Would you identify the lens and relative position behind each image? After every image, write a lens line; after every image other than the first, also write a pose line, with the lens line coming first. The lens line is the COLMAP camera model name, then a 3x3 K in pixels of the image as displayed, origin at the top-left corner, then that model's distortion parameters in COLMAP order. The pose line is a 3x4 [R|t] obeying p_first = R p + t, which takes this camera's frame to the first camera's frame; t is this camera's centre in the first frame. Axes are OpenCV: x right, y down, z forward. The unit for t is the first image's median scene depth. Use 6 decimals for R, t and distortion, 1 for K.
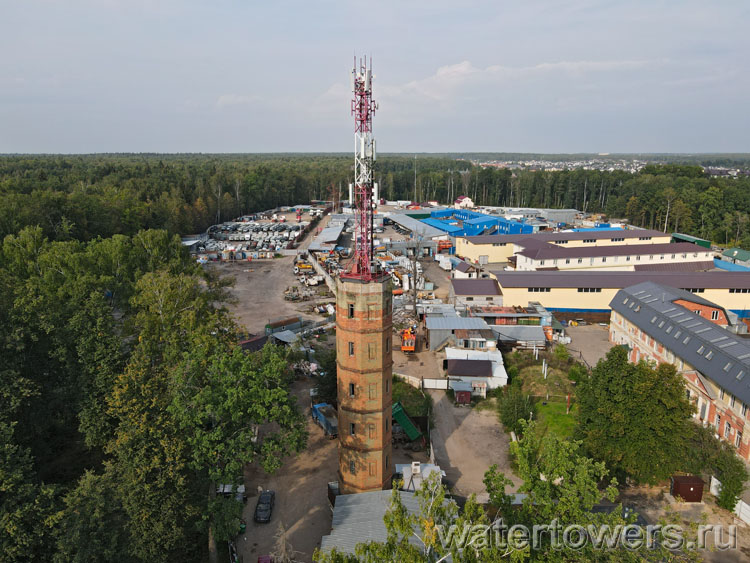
lens RADIAL K [[567.9, 0, 375.0], [0, 567.9, 281.5], [0, 0, 1]] dist [0.004612, 0.008434]
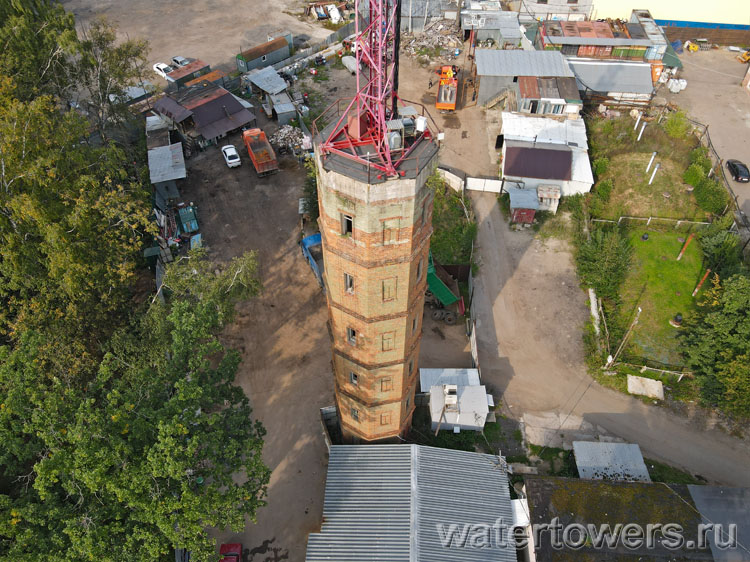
lens RADIAL K [[567.9, 0, 375.0], [0, 567.9, 281.0], [0, 0, 1]] dist [0.004612, 0.008434]
pose [[0.999196, 0.031546, -0.024758, -0.003435], [-0.011571, 0.817939, 0.575189, -0.116905], [0.038395, -0.574439, 0.817646, 0.372178]]
